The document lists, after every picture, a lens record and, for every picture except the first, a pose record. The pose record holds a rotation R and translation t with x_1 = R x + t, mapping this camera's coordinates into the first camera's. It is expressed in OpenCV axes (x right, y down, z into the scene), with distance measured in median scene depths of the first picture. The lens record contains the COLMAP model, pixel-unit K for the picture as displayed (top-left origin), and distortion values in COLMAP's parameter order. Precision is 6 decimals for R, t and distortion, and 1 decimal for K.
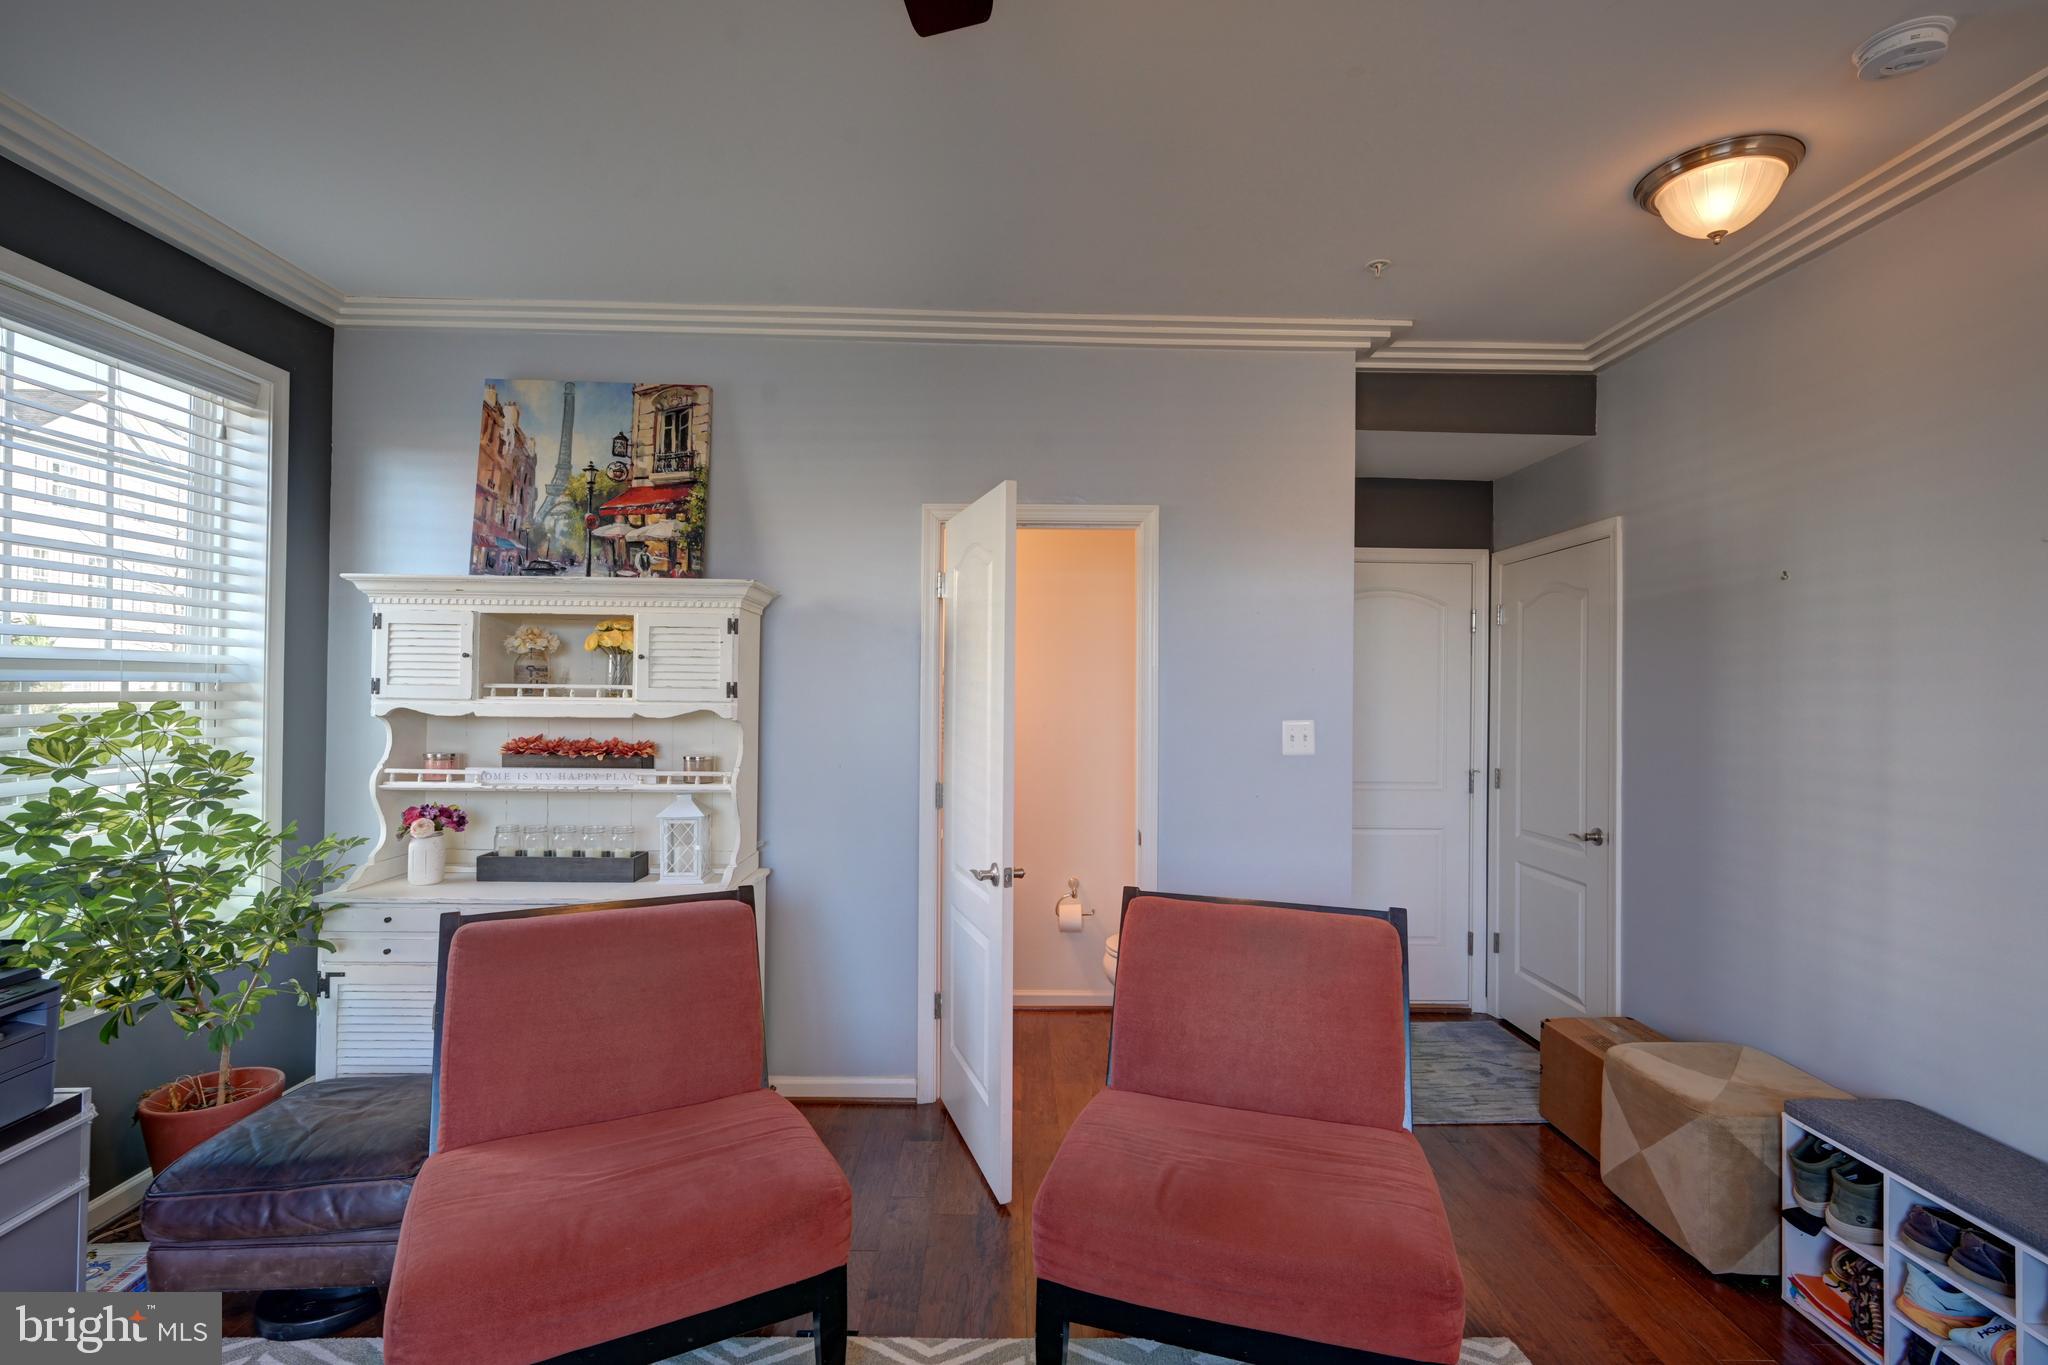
lens RADIAL K [[925.4, 0, 1024.7], [0, 925.4, 679.2], [0, 0, 1]] dist [0.001743, 0.000155]
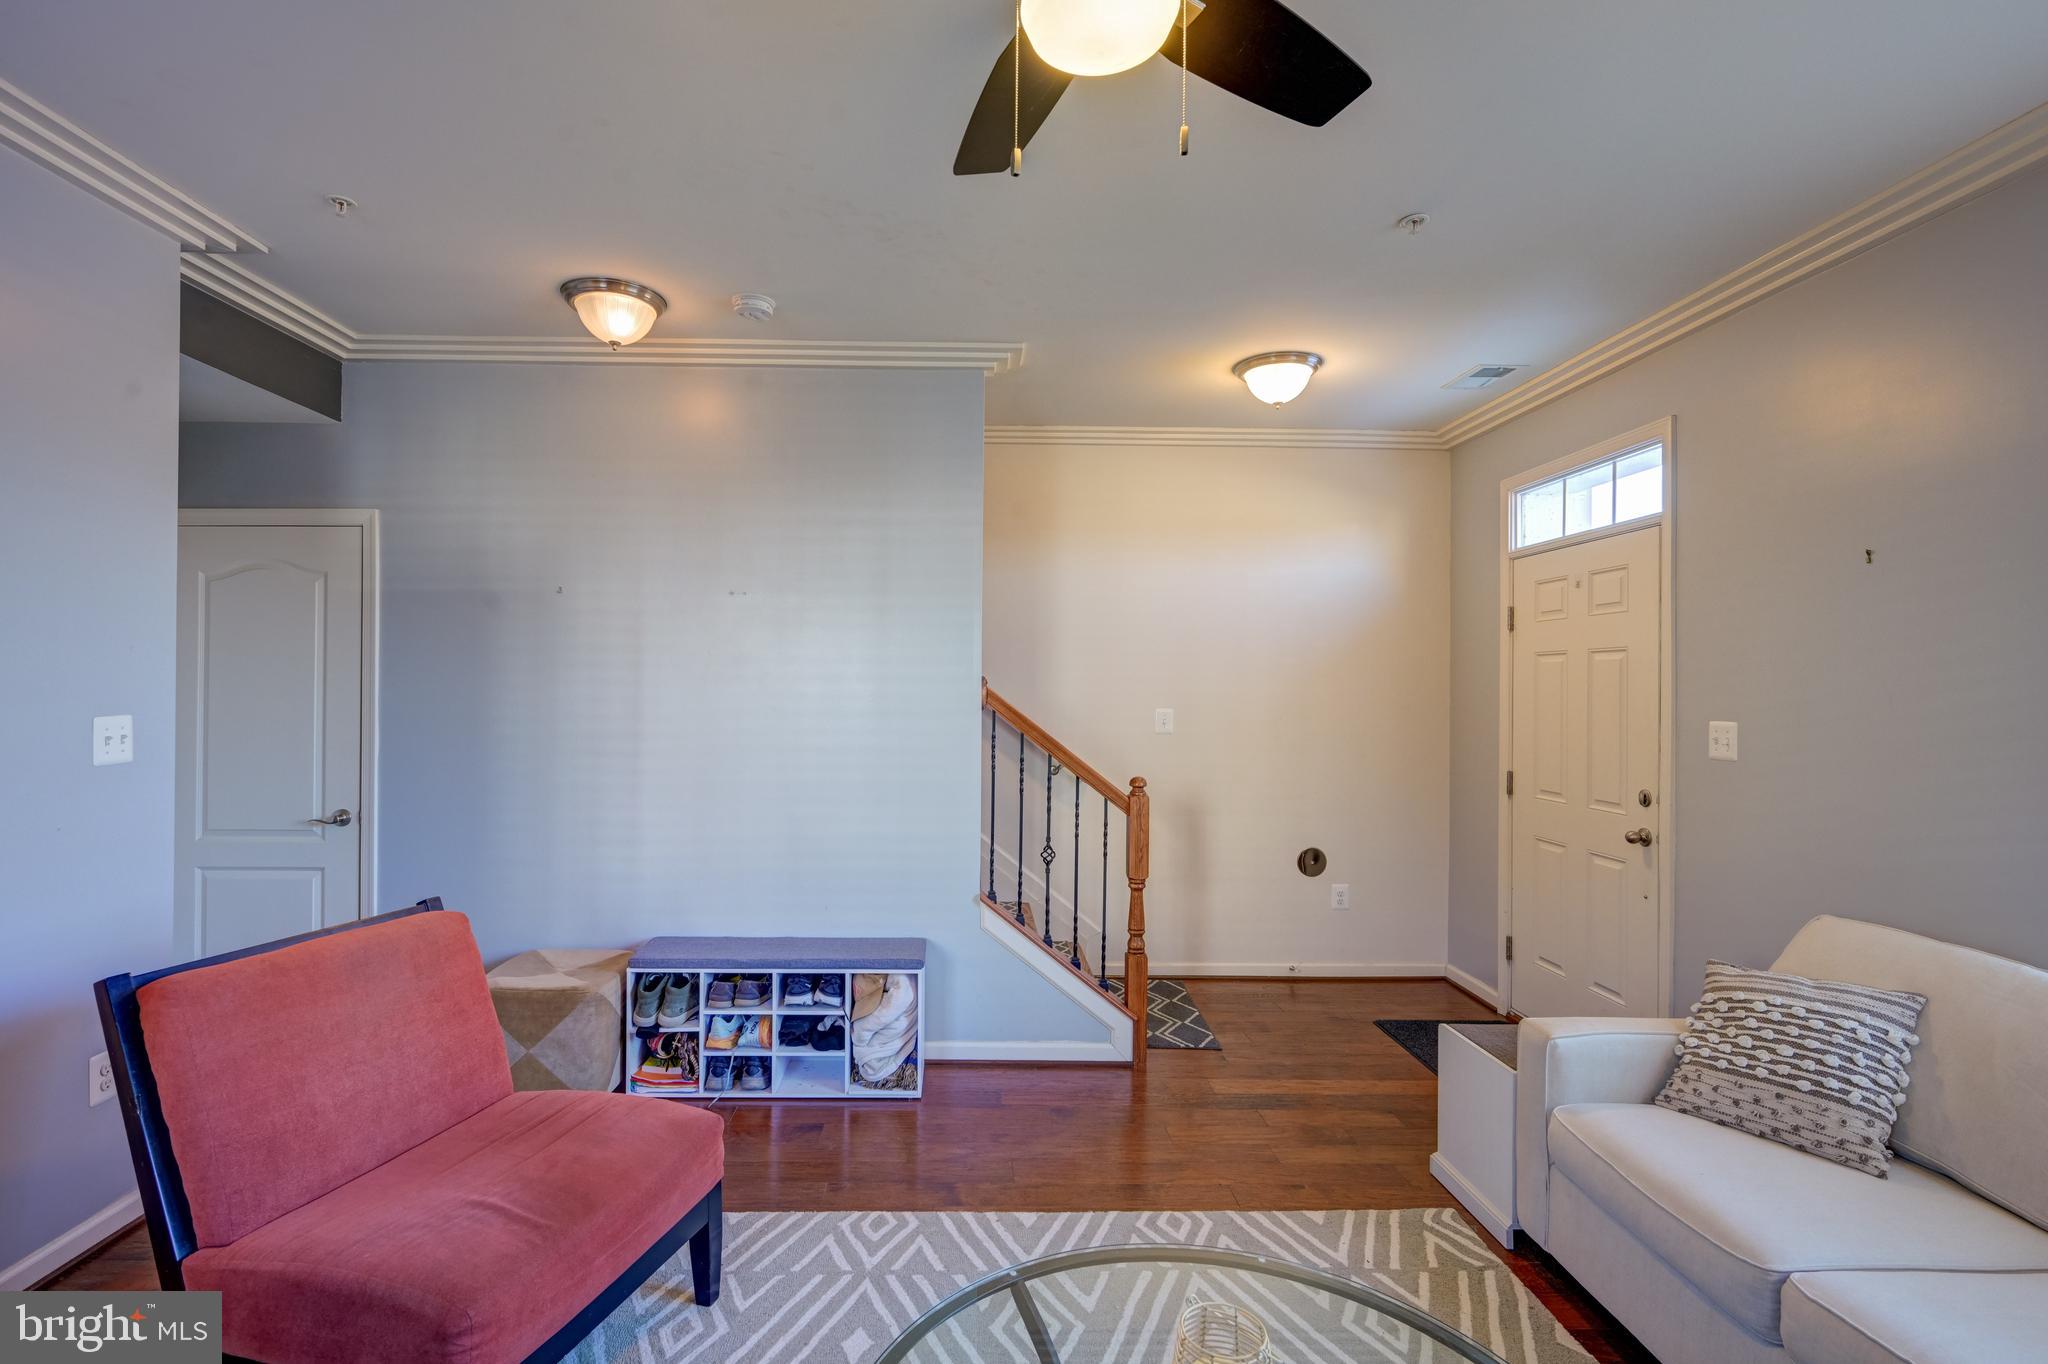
lens RADIAL K [[959.7, 0, 975.1], [0, 959.7, 679.9], [0, 0, 1]] dist [0.001498, 0.000125]
pose [[0.003172, -0.010265, 0.999942, -0.485837], [-0.017889, 0.999787, 0.010320, -0.004477], [-0.999835, -0.017921, 0.002988, 0.333609]]
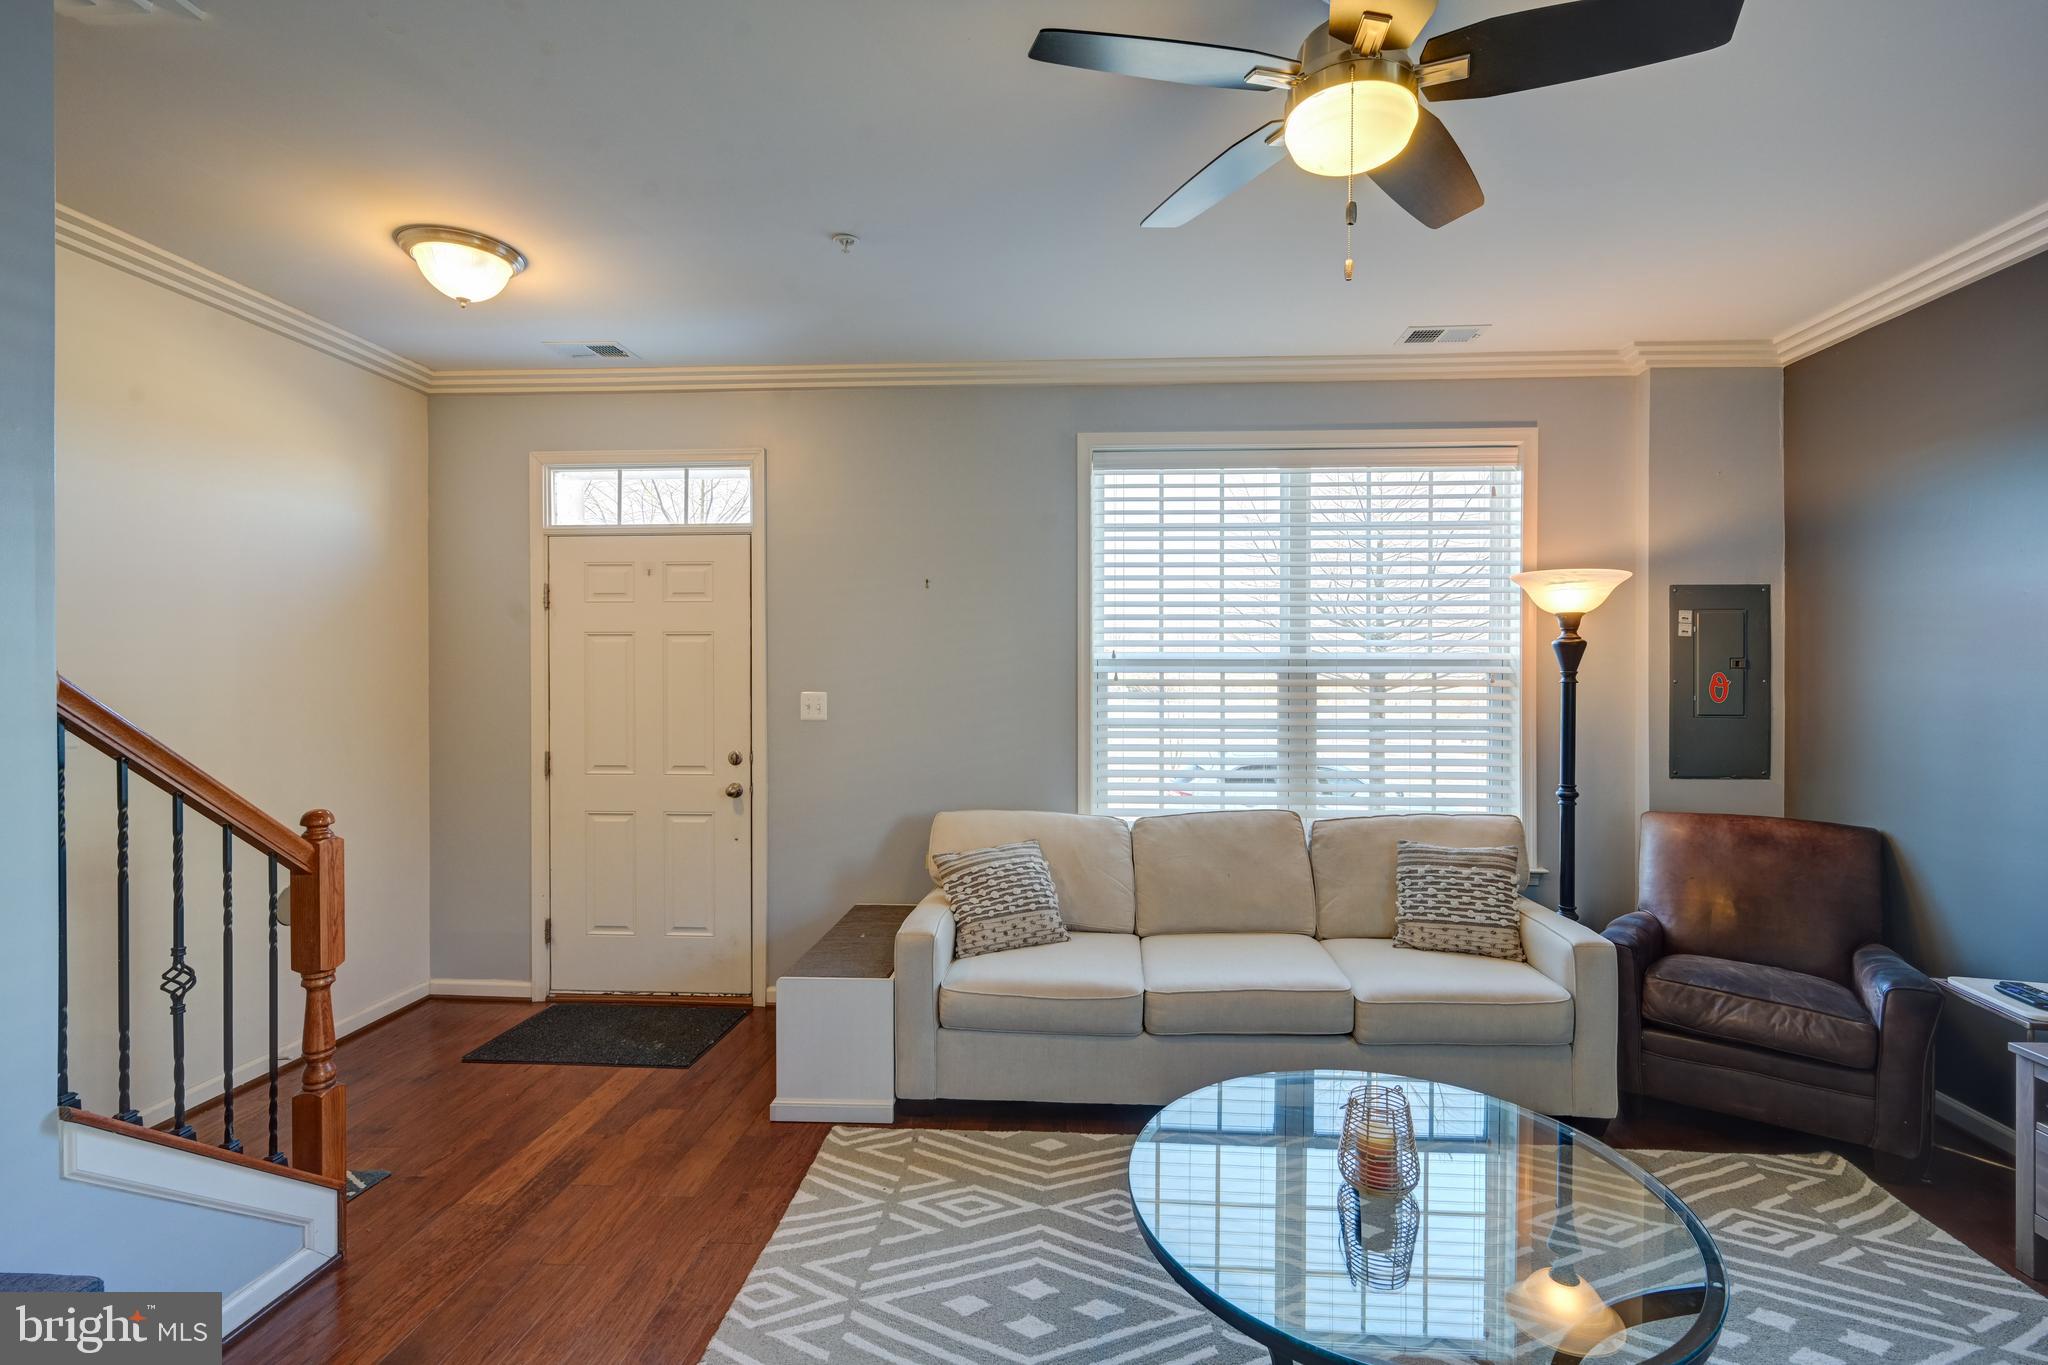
lens RADIAL K [[964.7, 0, 1017.3], [0, 964.7, 678.7], [0, 0, 1]] dist [0.000203, -0.000440]
pose [[-0.997150, -0.018432, 0.073153, 0.127677], [-0.018545, 0.999828, -0.000875, 0.012468], [-0.073125, -0.002230, -0.997320, 0.870789]]
